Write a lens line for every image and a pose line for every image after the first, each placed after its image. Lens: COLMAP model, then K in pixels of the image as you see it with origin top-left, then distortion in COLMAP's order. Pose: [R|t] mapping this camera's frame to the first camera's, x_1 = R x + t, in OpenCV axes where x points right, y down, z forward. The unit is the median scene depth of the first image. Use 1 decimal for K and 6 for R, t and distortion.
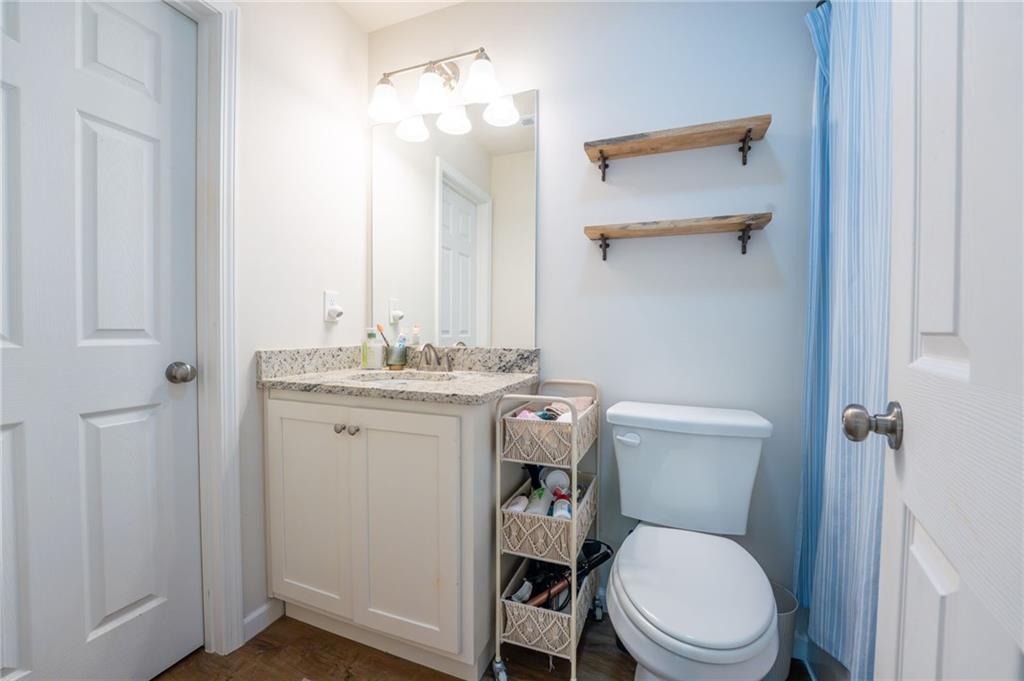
lens RADIAL K [[410.6, 0, 512.0], [0, 410.6, 340.5], [0, 0, 1]] dist [-0.017626, -0.000019]
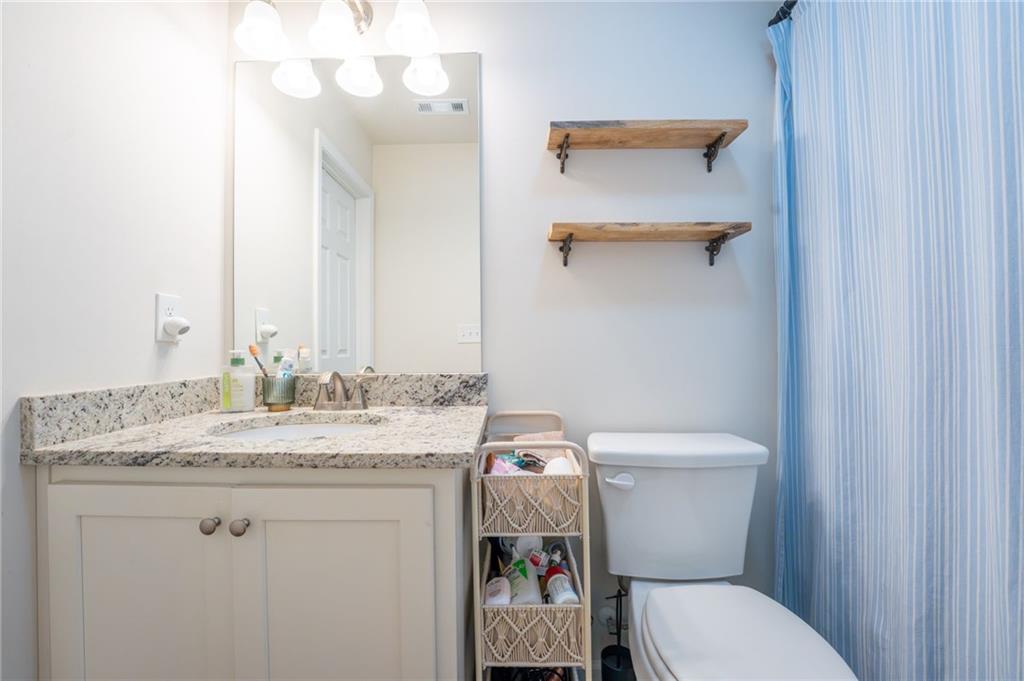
lens RADIAL K [[413.2, 0, 503.1], [0, 413.2, 341.5], [0, 0, 1]] dist [-0.027532, 0.004378]
pose [[0.940545, -0.010756, 0.339499, -0.181008], [0.021962, 0.999333, -0.029182, -0.018035], [-0.338958, 0.034903, 0.940154, 0.247467]]
